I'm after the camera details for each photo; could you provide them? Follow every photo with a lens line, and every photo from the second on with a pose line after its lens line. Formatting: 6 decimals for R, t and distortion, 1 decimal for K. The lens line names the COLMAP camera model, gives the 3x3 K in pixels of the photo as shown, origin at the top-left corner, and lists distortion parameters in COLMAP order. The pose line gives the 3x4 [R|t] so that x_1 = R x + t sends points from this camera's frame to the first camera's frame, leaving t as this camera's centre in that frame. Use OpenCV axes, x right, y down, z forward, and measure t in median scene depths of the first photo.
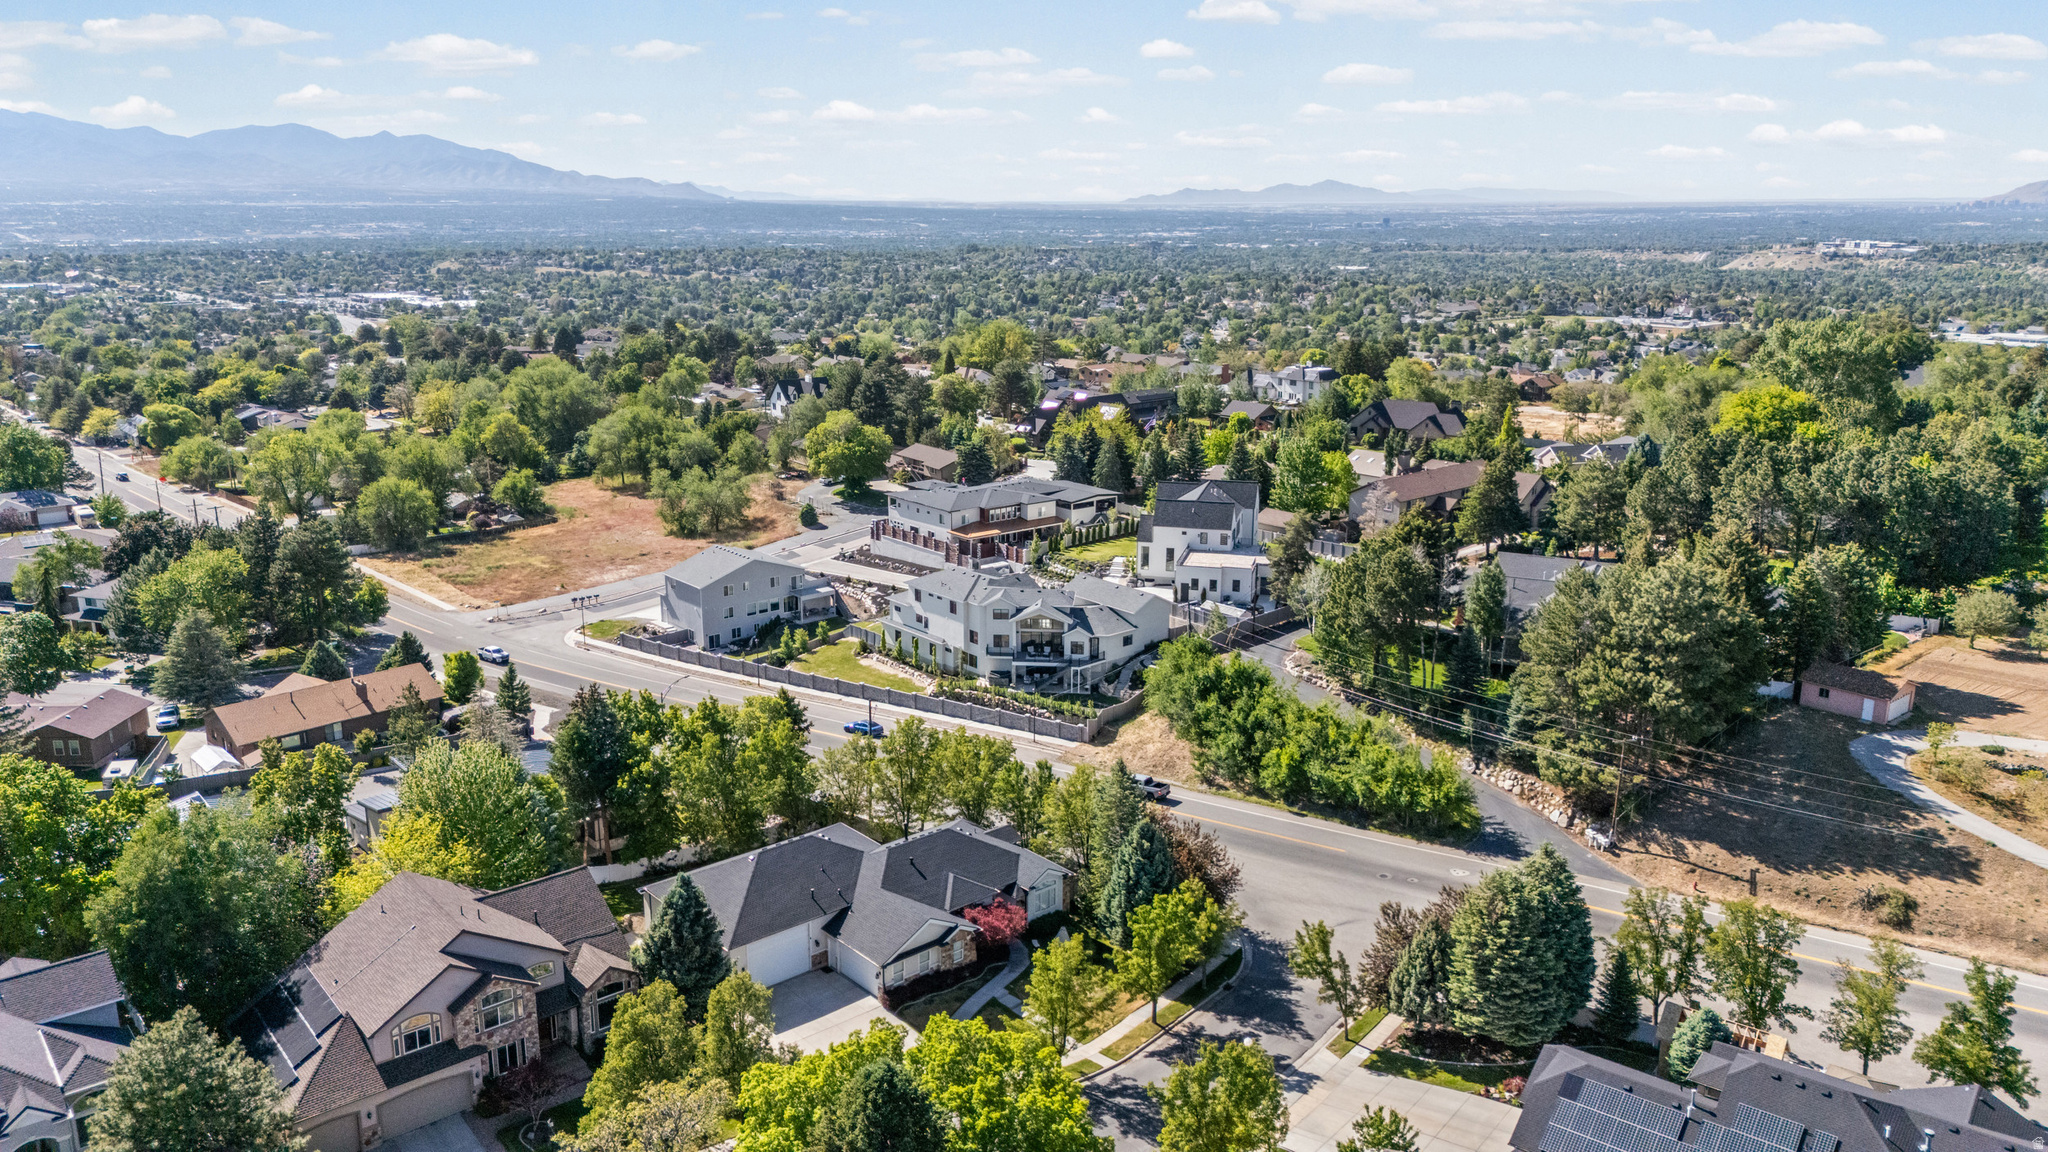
lens RADIAL K [[1506.7, 0, 1023.1], [0, 1506.7, 572.4], [0, 0, 1]] dist [0.059768, -0.026647]
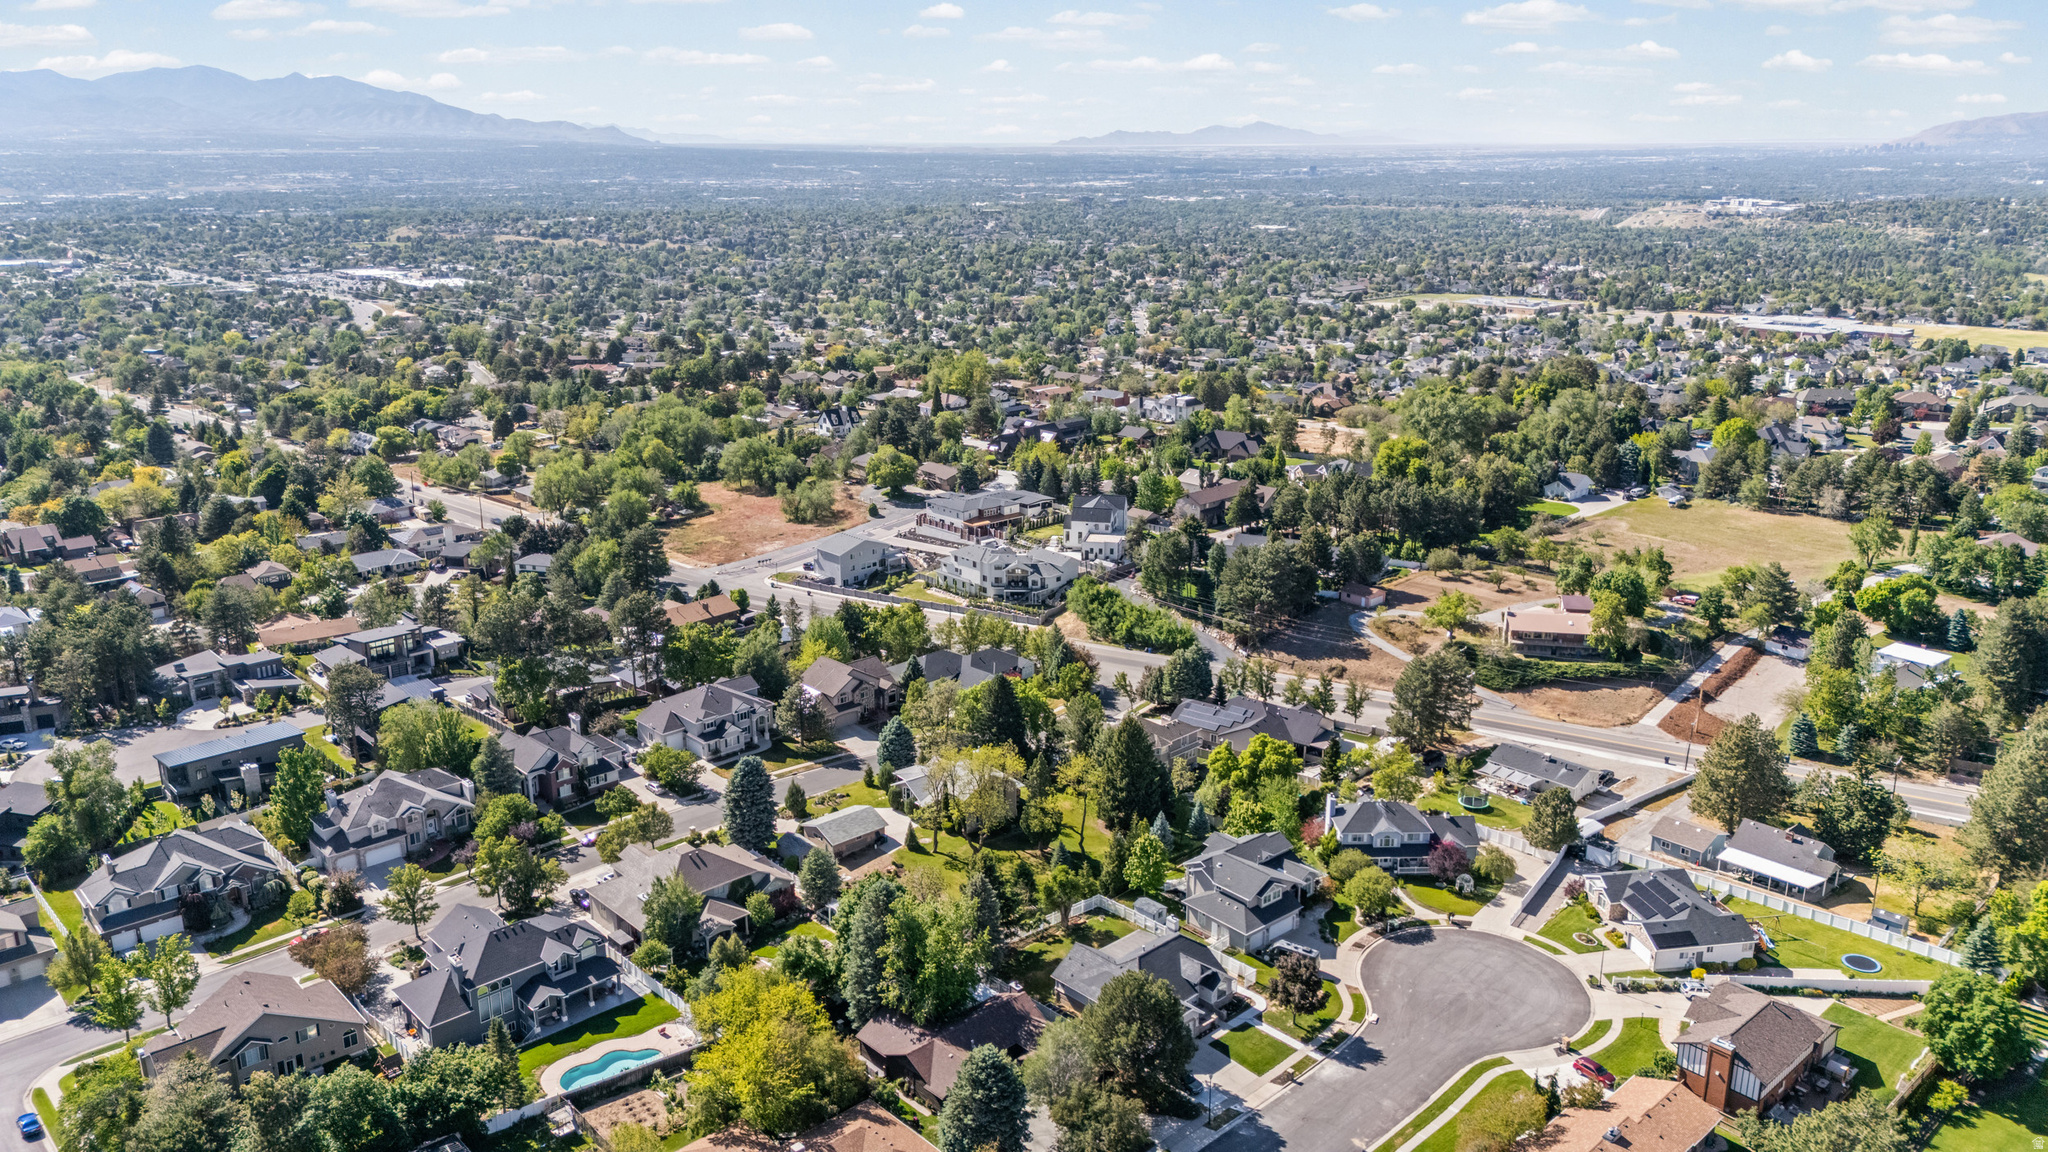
lens RADIAL K [[1506.7, 0, 1022.8], [0, 1506.7, 576.1], [0, 0, 1]] dist [0.059768, -0.026647]
pose [[0.999038, -0.014911, 0.041235, -0.051808], [0.013309, 0.999157, 0.038838, -0.031509], [-0.041780, -0.038252, 0.998394, -0.846711]]
